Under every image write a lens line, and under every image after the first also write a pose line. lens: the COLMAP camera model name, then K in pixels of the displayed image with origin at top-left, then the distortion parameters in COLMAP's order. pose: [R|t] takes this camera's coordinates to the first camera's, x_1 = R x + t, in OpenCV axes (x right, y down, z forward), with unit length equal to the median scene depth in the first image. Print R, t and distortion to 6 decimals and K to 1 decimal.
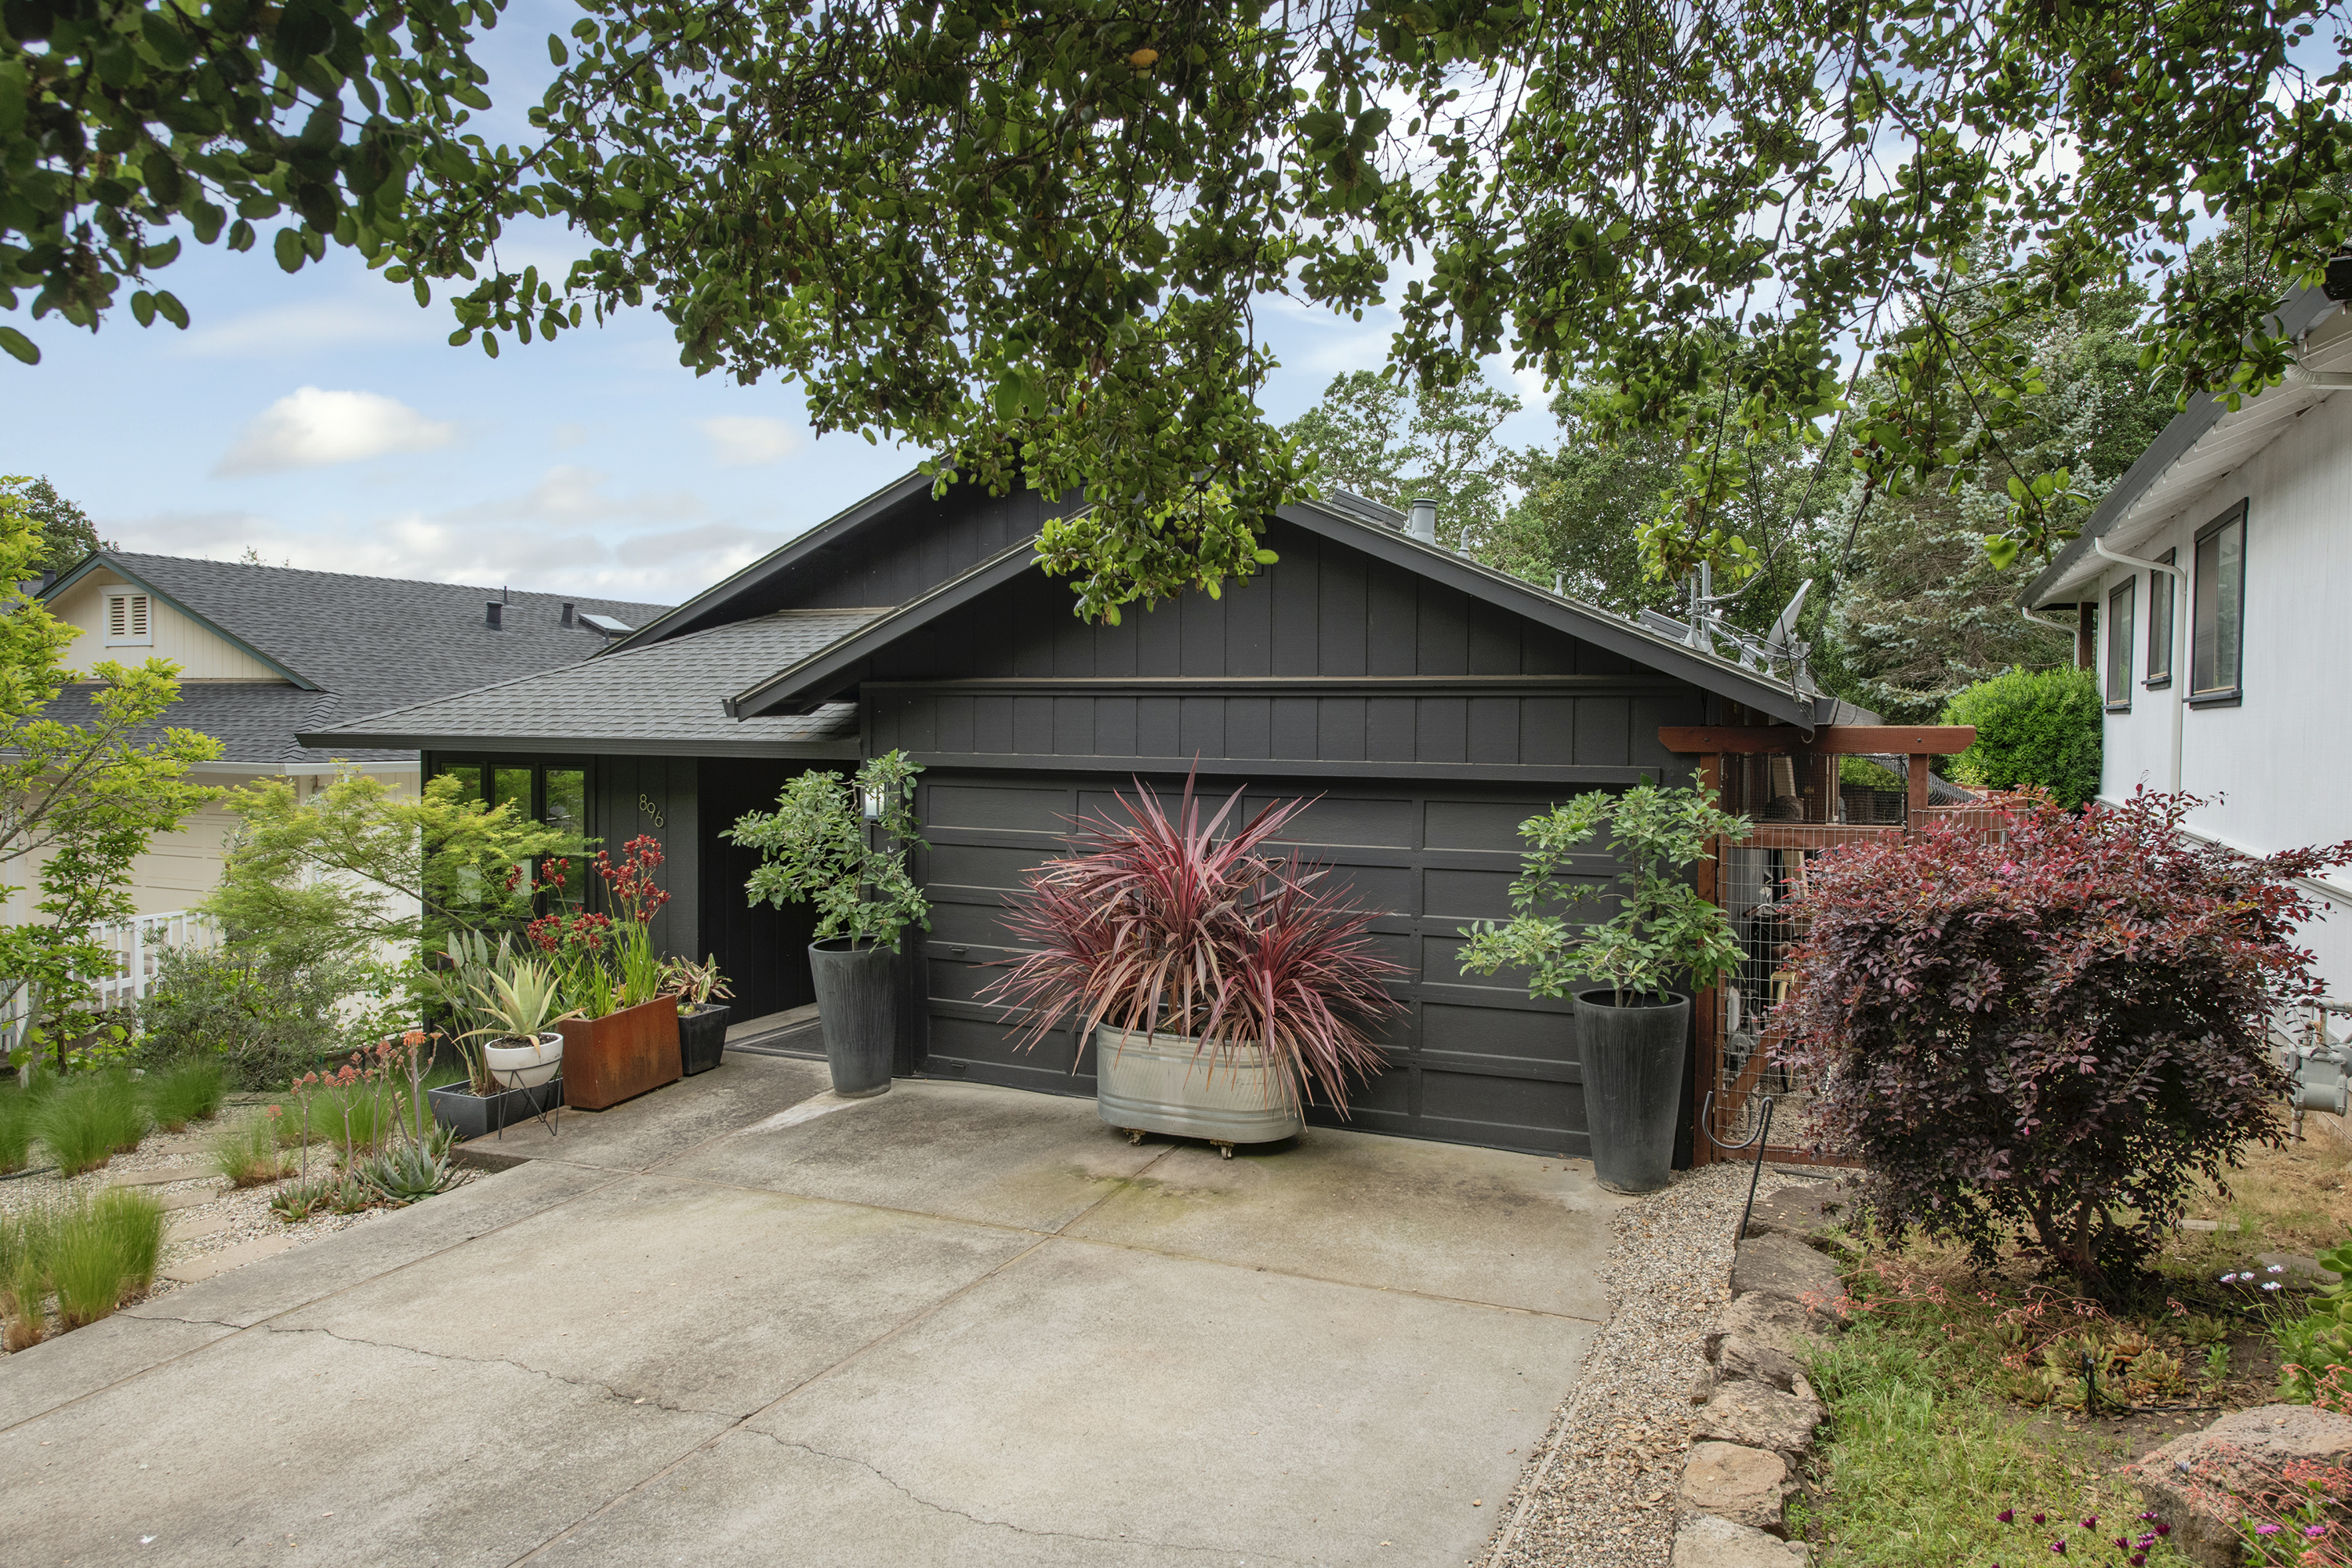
lens RADIAL K [[1555.3, 0, 1175.0], [0, 1555.3, 779.7], [0, 0, 1]] dist [-0.001645, 0.000400]
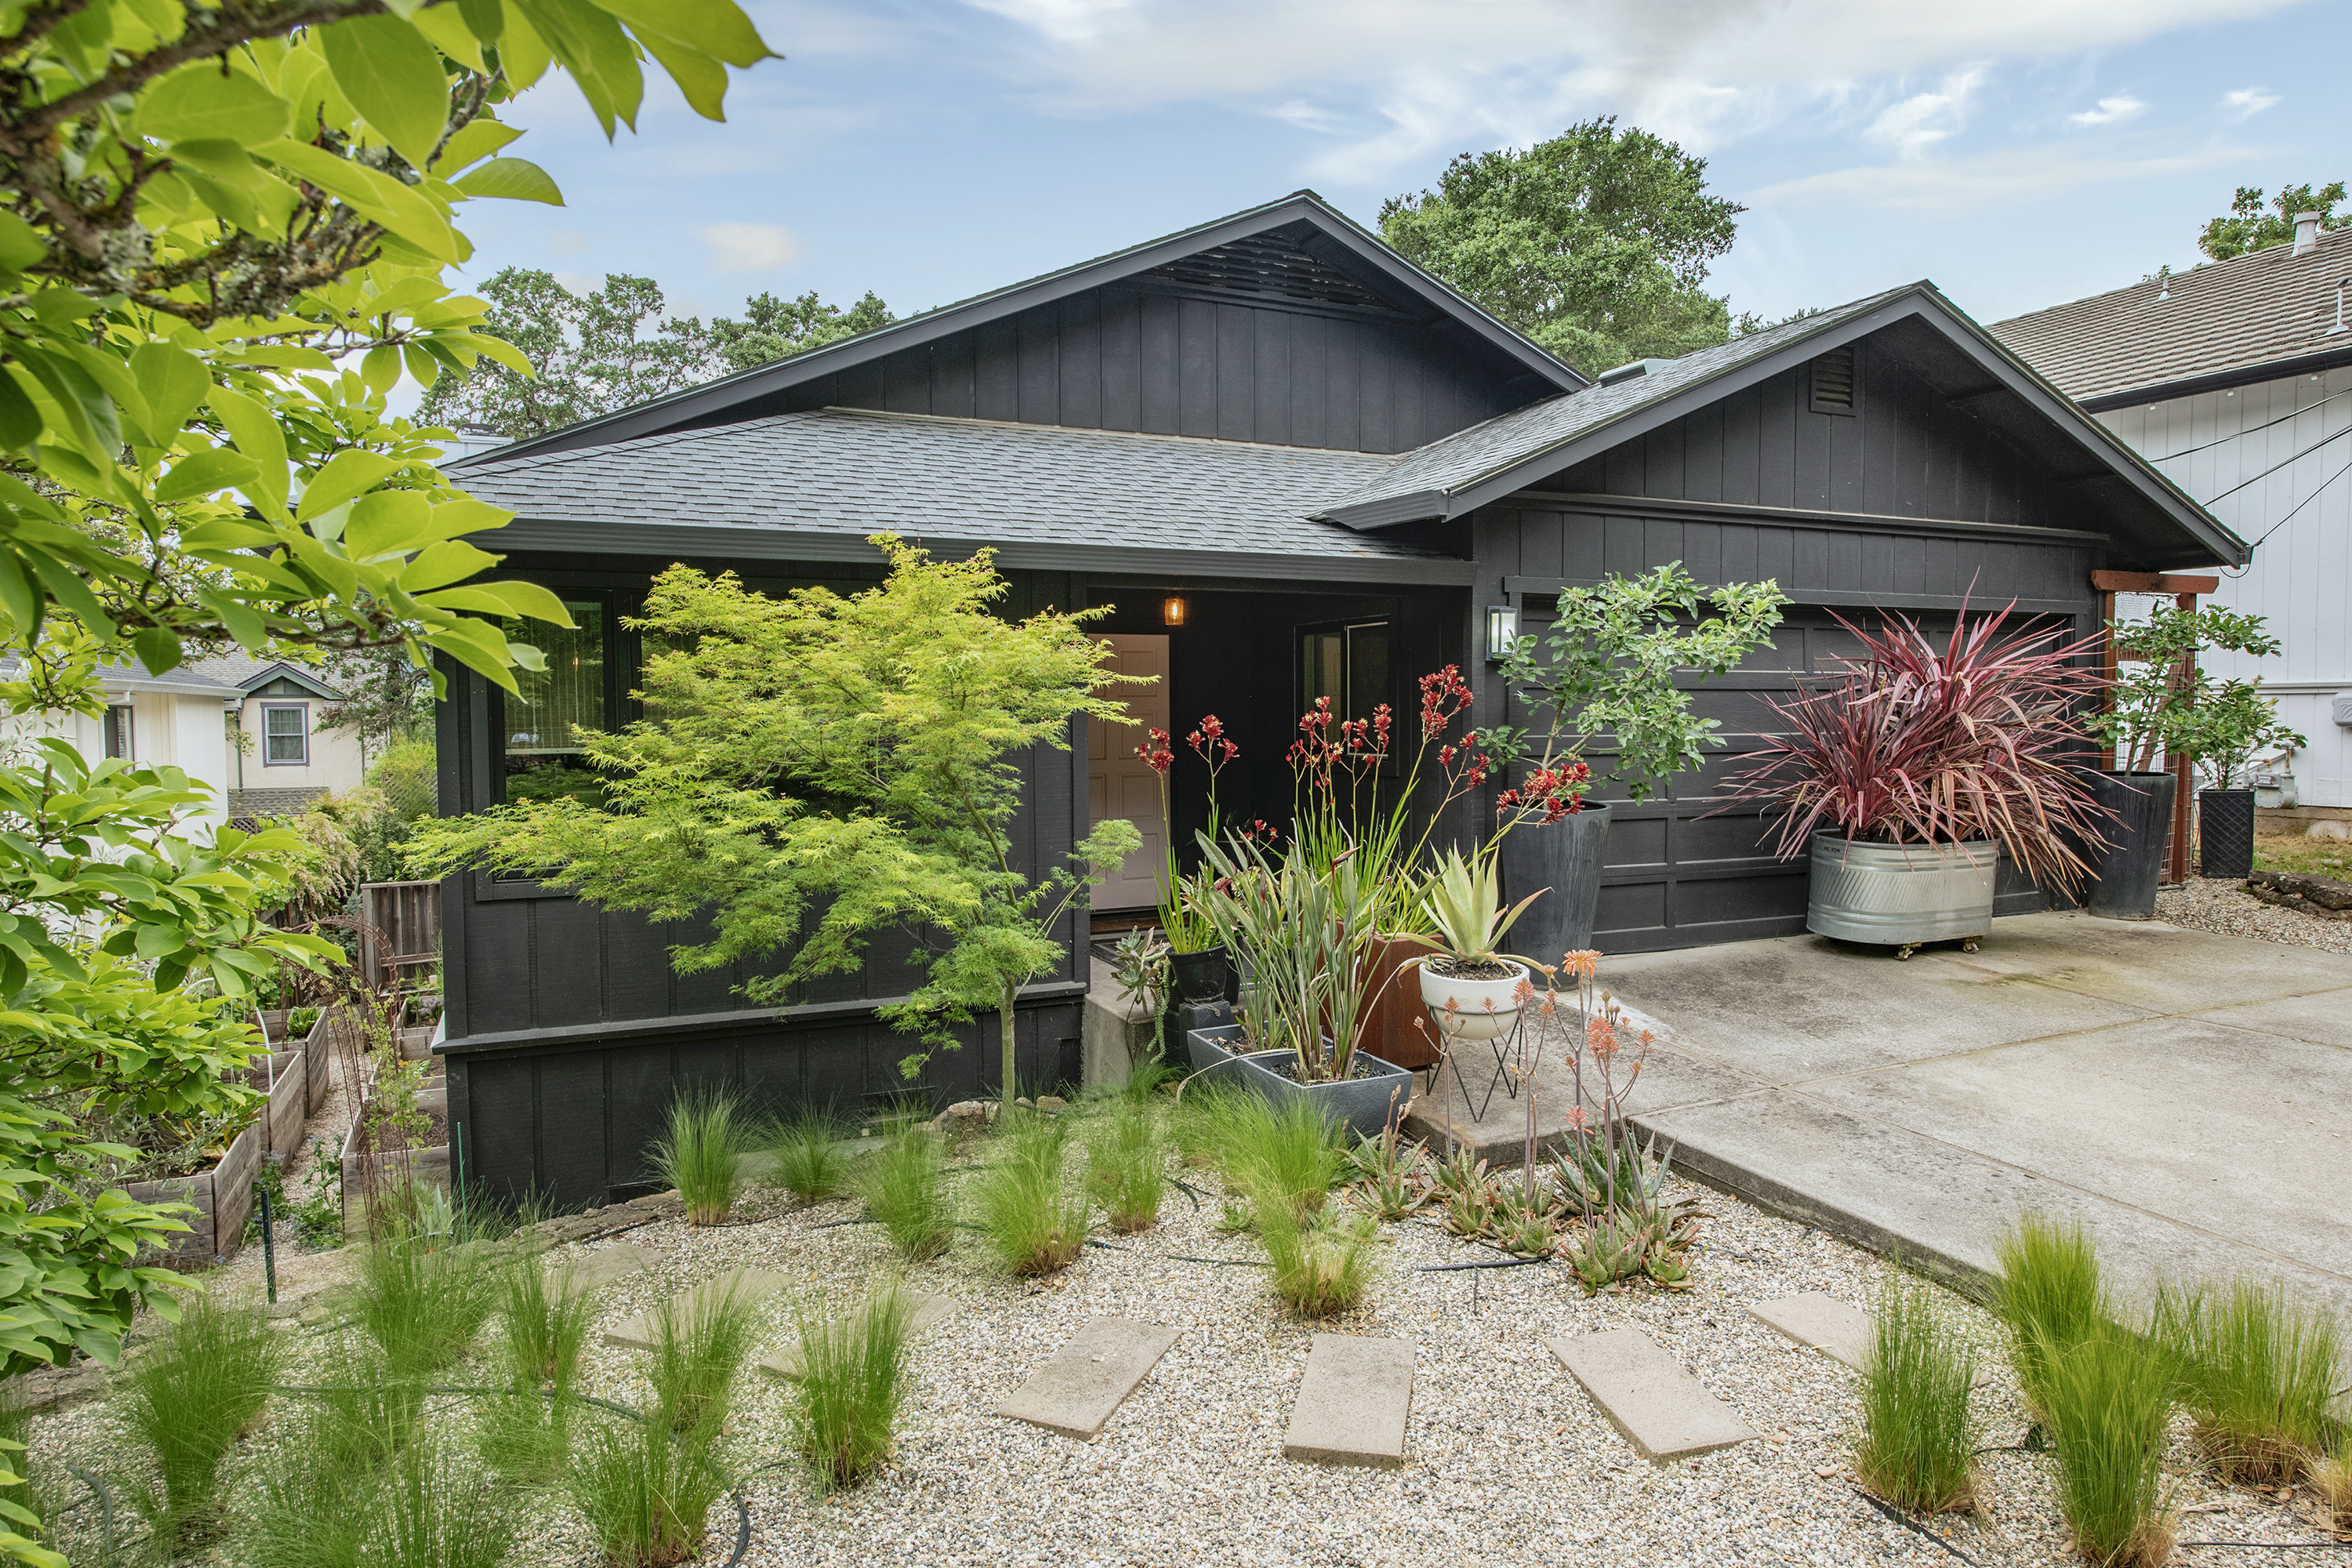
lens RADIAL K [[1403.8, 0, 1176.0], [0, 1403.8, 784.0], [0, 0, 1]] dist [0.000991, -0.000039]
pose [[0.646107, -0.051685, 0.761494, -1.062735], [0.039928, 0.998627, 0.033902, 0.072718], [-0.762201, 0.008501, 0.647284, 0.796276]]
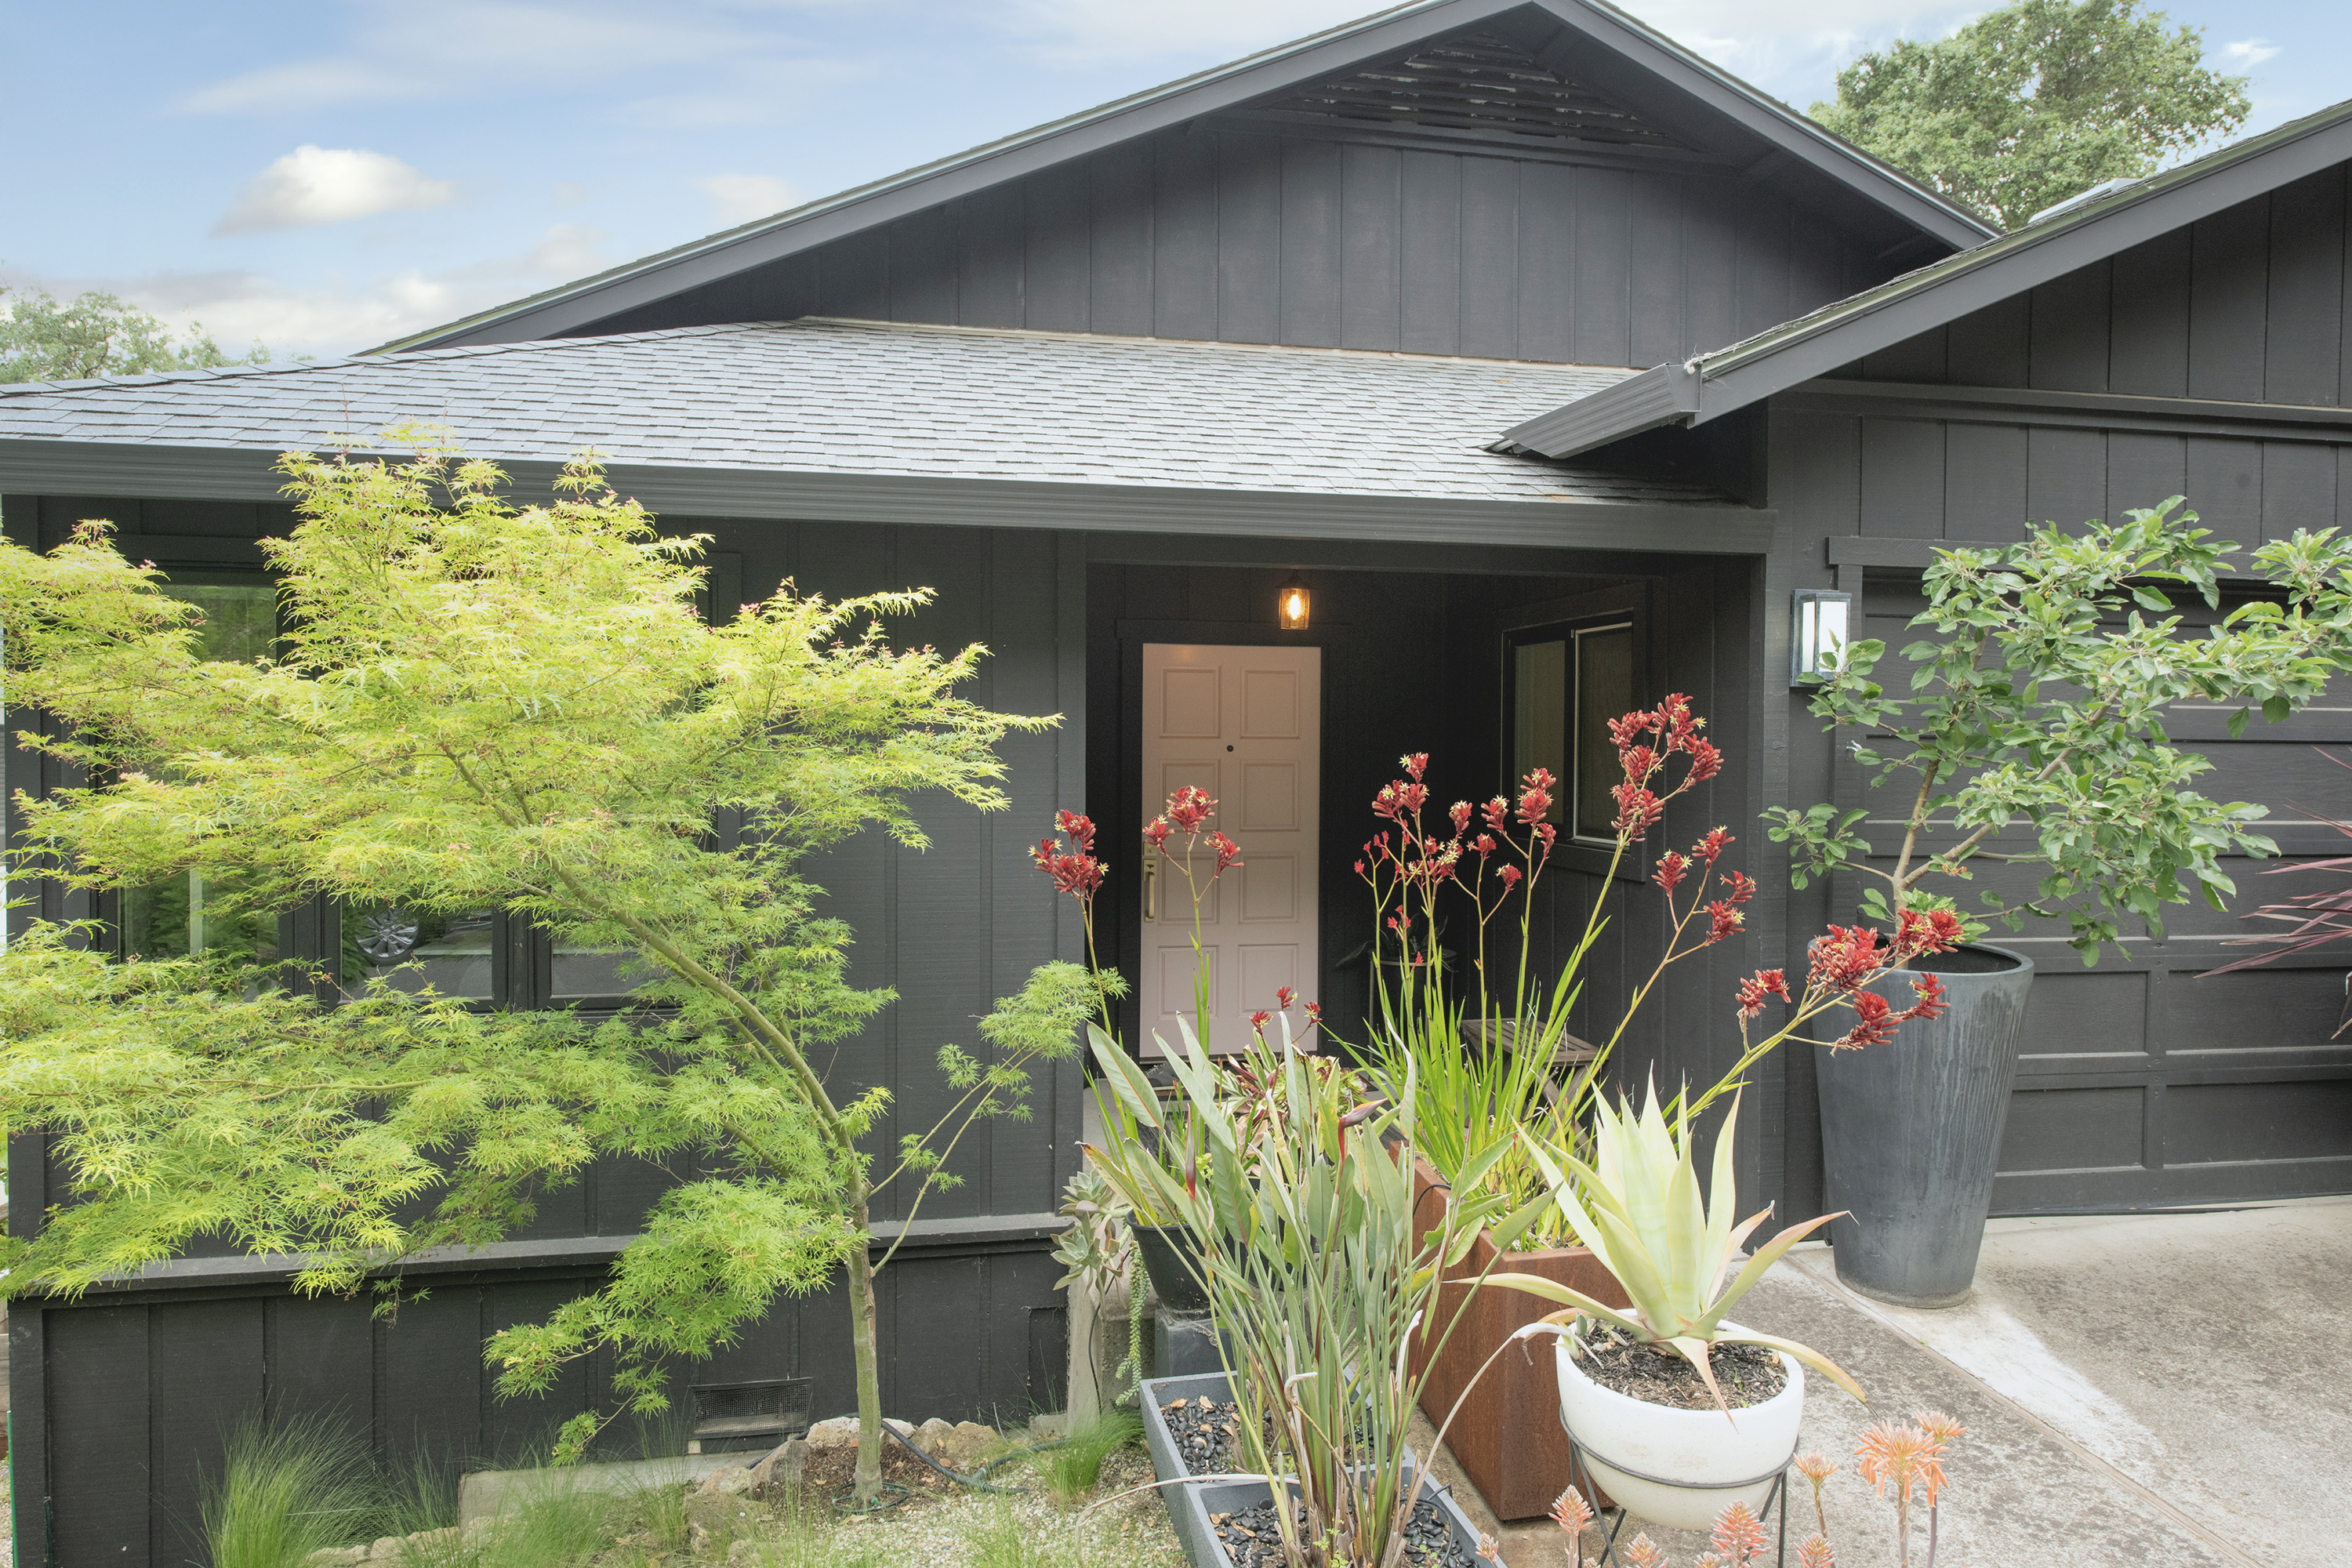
lens RADIAL K [[1555.3, 0, 1175.0], [0, 1555.3, 779.7], [0, 0, 1]] dist [-0.001645, 0.000400]
pose [[0.798899, -0.017586, 0.601208, -0.755208], [0.022506, 0.999746, -0.000663, 0.060839], [-0.601044, 0.014060, 0.799092, 0.915368]]
